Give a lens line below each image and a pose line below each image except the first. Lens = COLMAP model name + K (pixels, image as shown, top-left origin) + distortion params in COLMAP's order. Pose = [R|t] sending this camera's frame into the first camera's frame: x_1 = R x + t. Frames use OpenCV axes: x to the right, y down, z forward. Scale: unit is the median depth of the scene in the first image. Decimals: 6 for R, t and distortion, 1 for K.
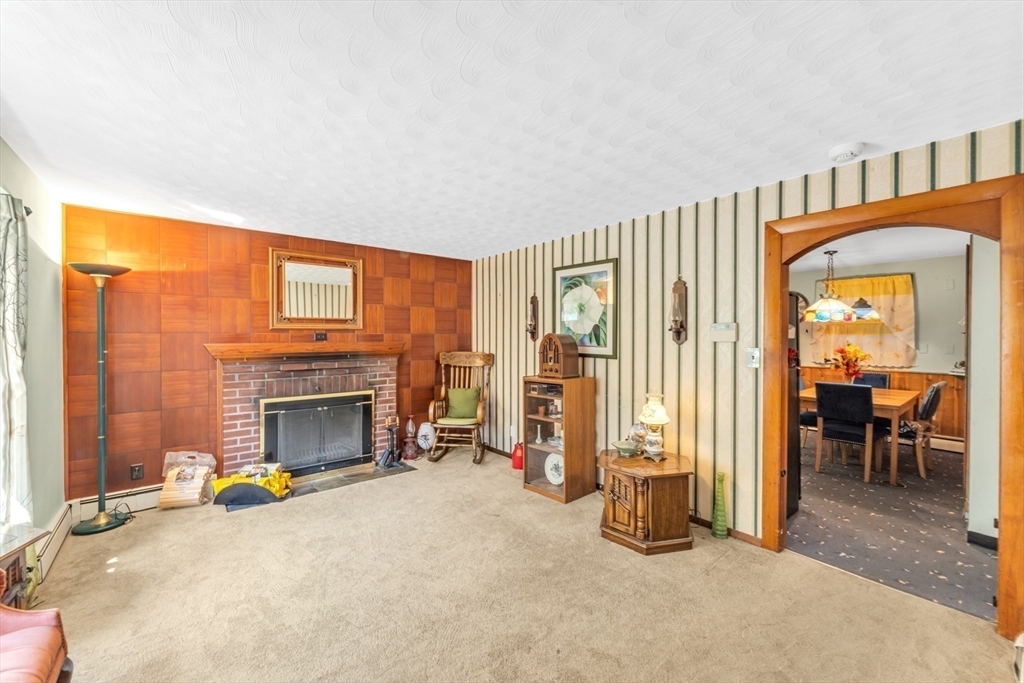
lens RADIAL K [[418.2, 0, 512.1], [0, 418.2, 342.3], [0, 0, 1]] dist [-0.000864, -0.000037]
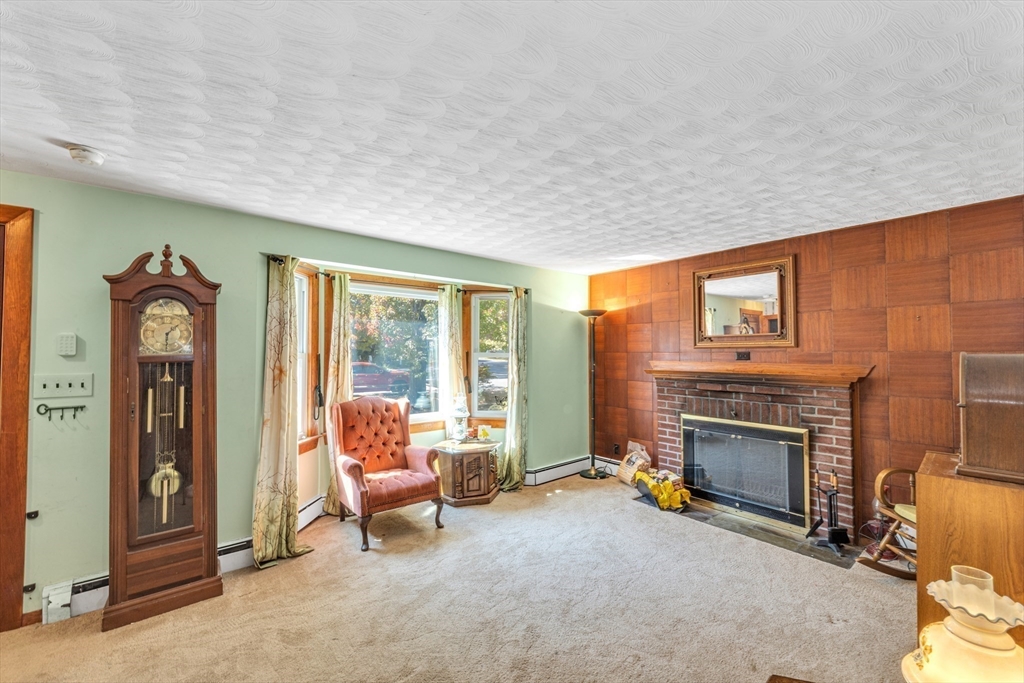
lens RADIAL K [[418.2, 0, 512.5], [0, 418.2, 341.6], [0, 0, 1]] dist [-0.000864, -0.000037]
pose [[-0.029669, -0.025896, -0.999224, 0.460295], [-0.012057, 0.999601, -0.025548, -0.015682], [0.999487, 0.011290, -0.029969, 0.554452]]
